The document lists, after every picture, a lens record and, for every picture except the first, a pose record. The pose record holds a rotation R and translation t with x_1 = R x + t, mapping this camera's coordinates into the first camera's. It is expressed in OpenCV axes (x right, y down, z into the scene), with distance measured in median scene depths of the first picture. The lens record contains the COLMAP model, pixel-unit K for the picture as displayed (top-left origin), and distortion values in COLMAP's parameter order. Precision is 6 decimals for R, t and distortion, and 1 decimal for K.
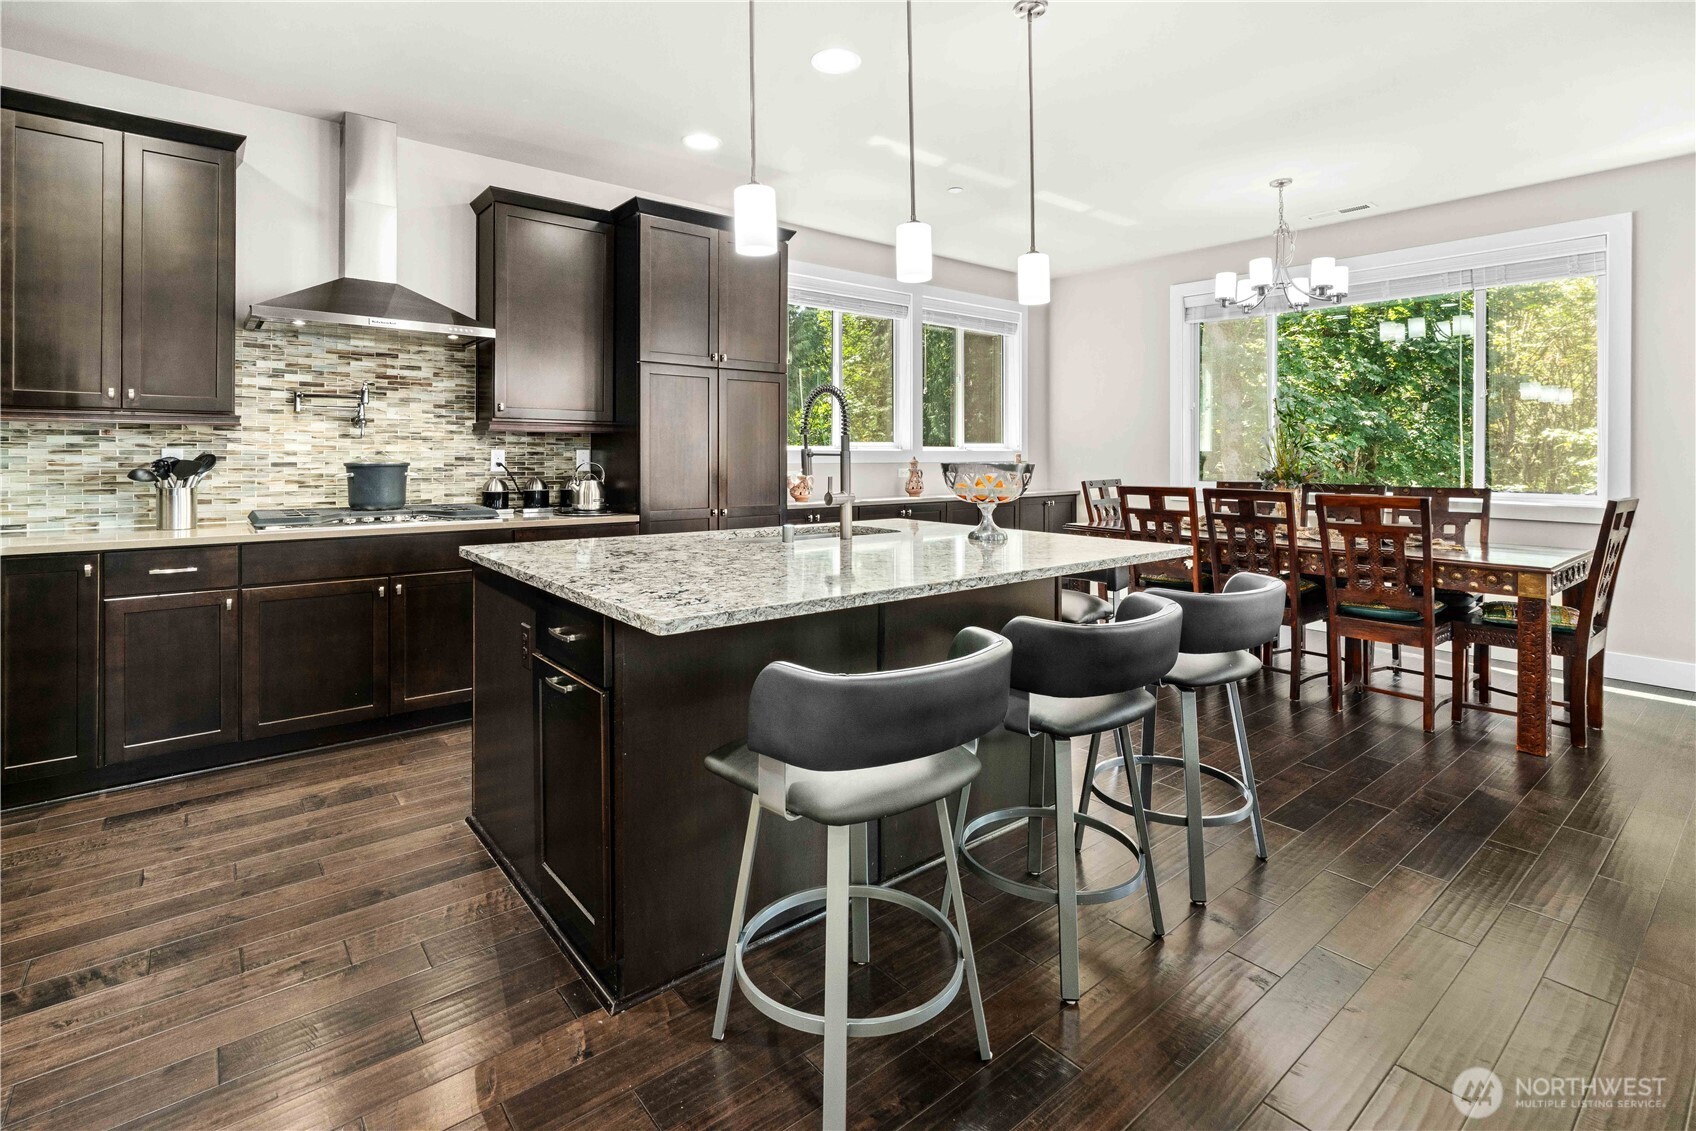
lens RADIAL K [[787.6, 0, 856.9], [0, 787.6, 460.5], [0, 0, 1]] dist [-0.017169, 0.001910]
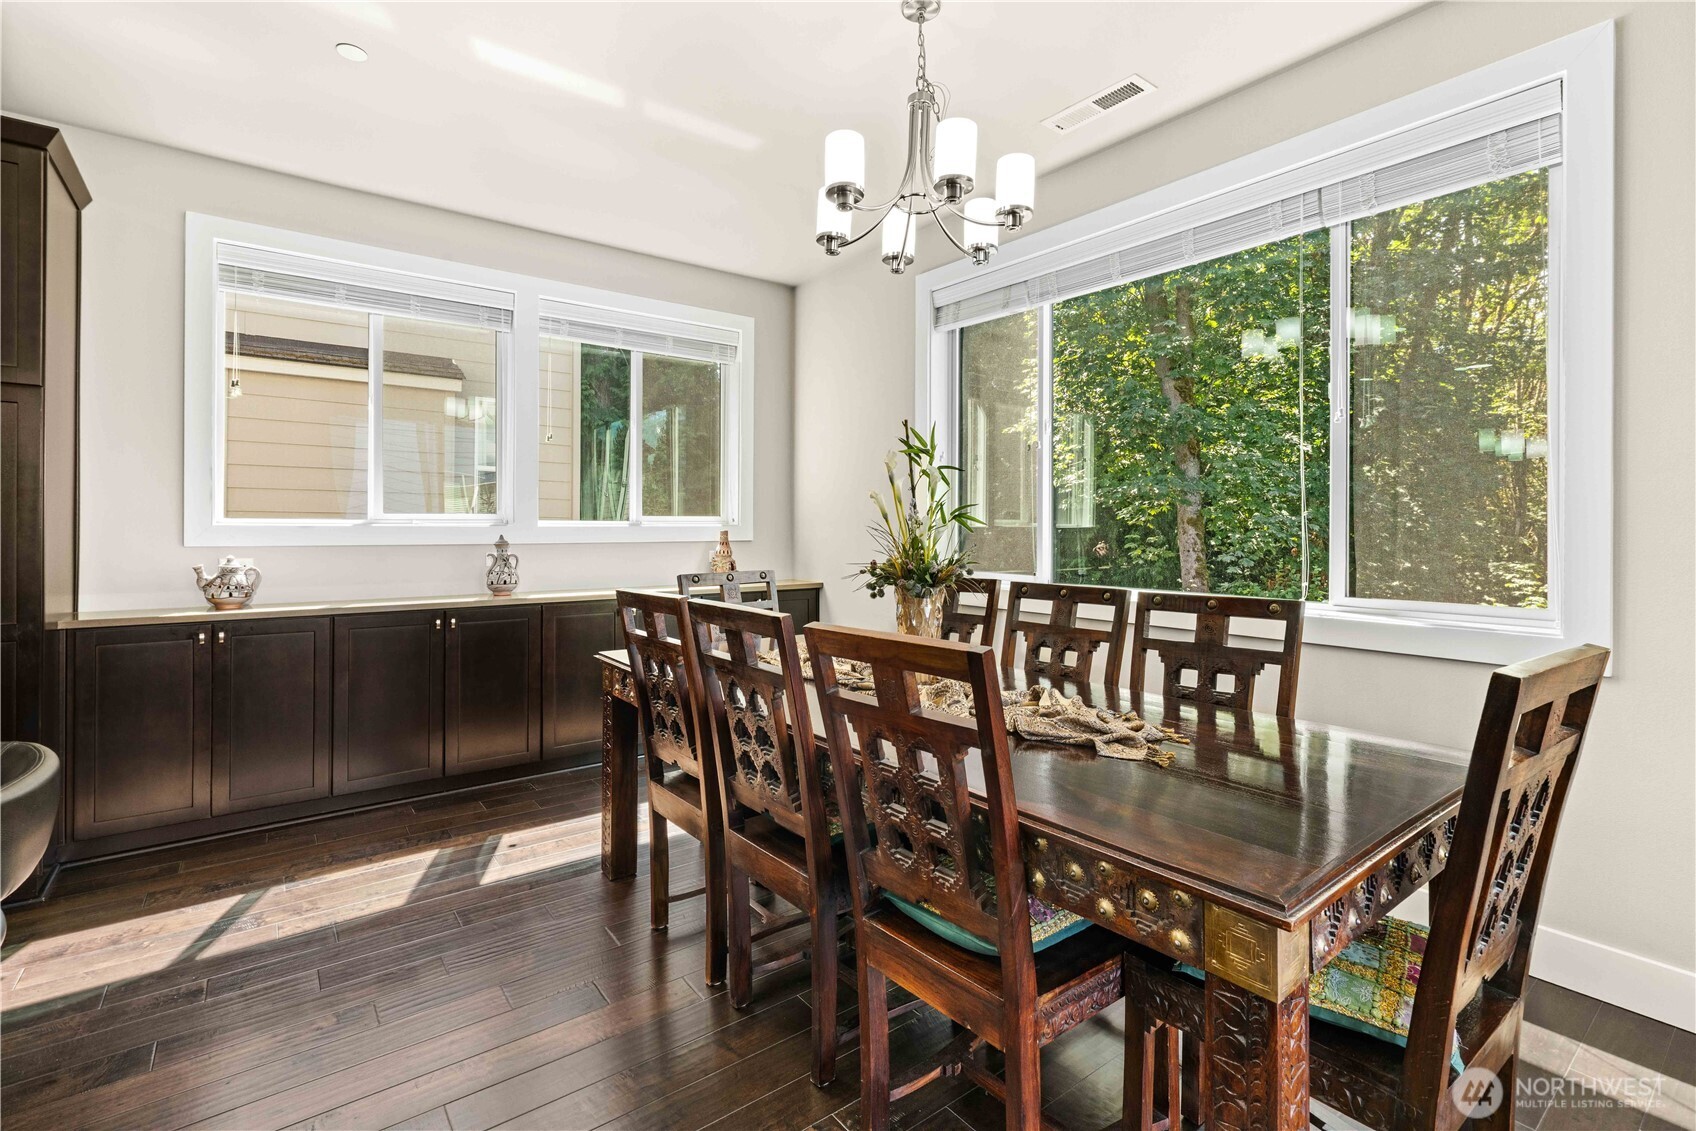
lens RADIAL K [[787.6, 0, 849.2], [0, 787.6, 536.8], [0, 0, 1]] dist [-0.017169, 0.001910]
pose [[0.999714, 0.000557, -0.023926, 0.437571], [-0.000700, 0.999982, -0.005982, 0.000754], [0.023923, 0.005997, 0.999696, 0.416233]]
